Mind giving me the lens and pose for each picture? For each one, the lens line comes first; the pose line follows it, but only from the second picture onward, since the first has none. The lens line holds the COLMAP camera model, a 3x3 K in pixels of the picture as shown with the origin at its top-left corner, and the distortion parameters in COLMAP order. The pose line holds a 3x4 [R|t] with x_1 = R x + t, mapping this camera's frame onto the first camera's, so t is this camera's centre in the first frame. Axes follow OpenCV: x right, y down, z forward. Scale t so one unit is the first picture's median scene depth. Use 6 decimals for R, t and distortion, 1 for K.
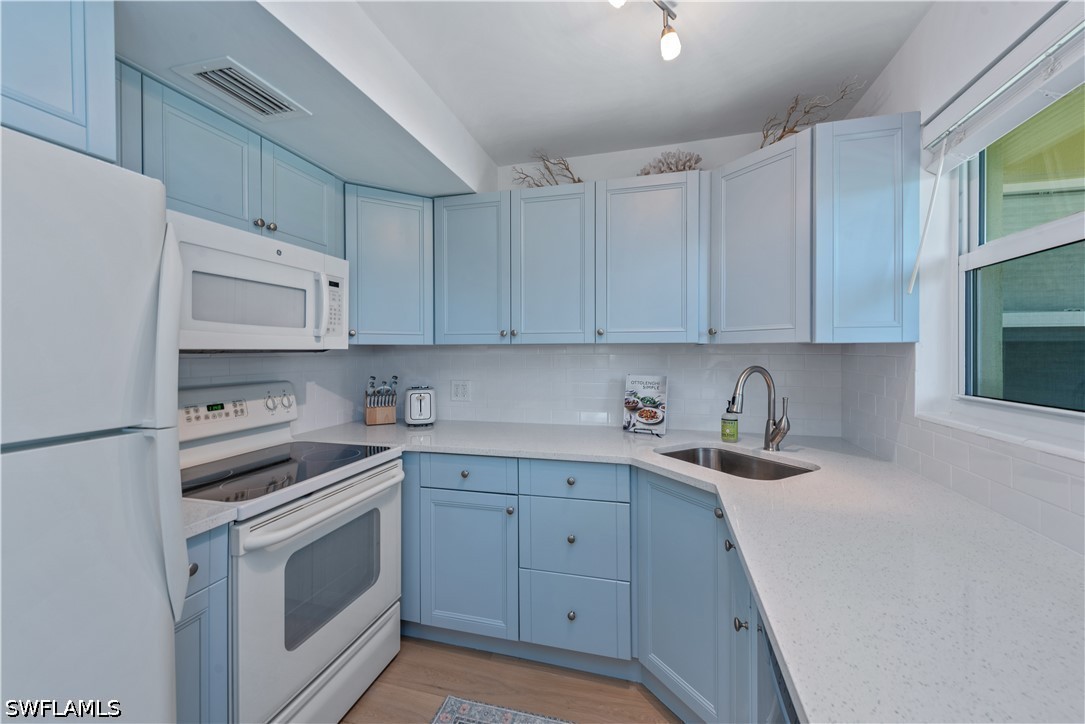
lens RADIAL K [[432.7, 0, 546.1], [0, 432.7, 353.1], [0, 0, 1]] dist [0.002162, -0.000352]
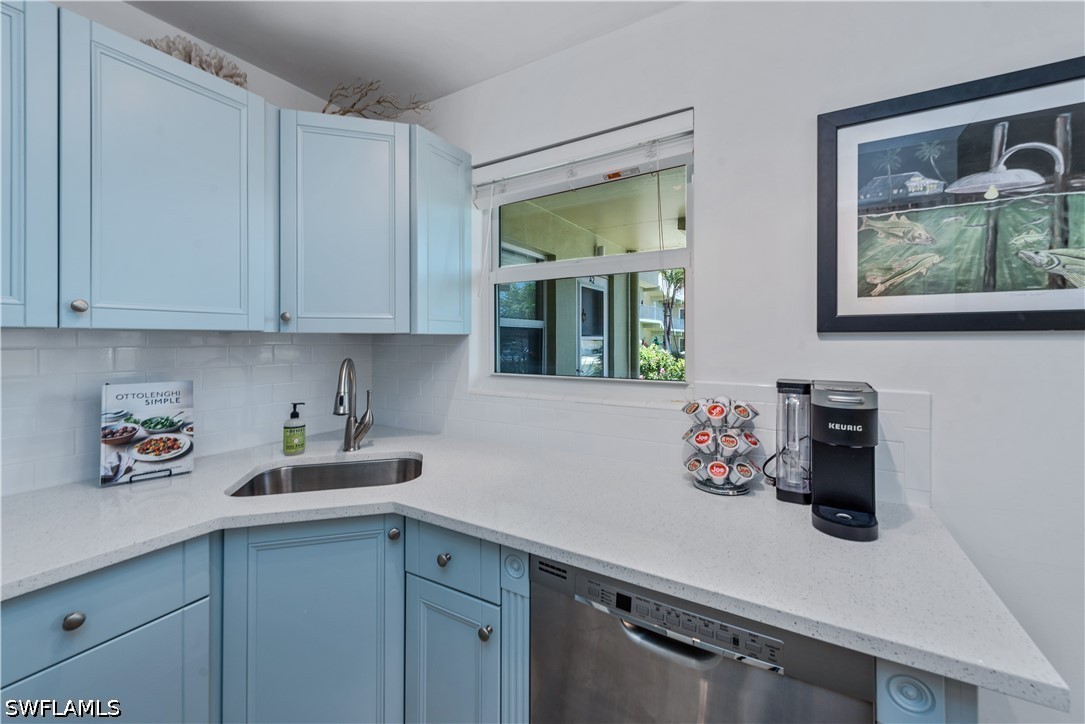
lens RADIAL K [[432.1, 0, 547.3], [0, 432.1, 336.2], [0, 0, 1]] dist [0.008009, -0.002495]
pose [[0.255324, 0.005895, 0.966838, -0.227145], [0.004700, 0.999962, -0.007338, -0.006492], [-0.966844, 0.006418, 0.255287, 0.320809]]
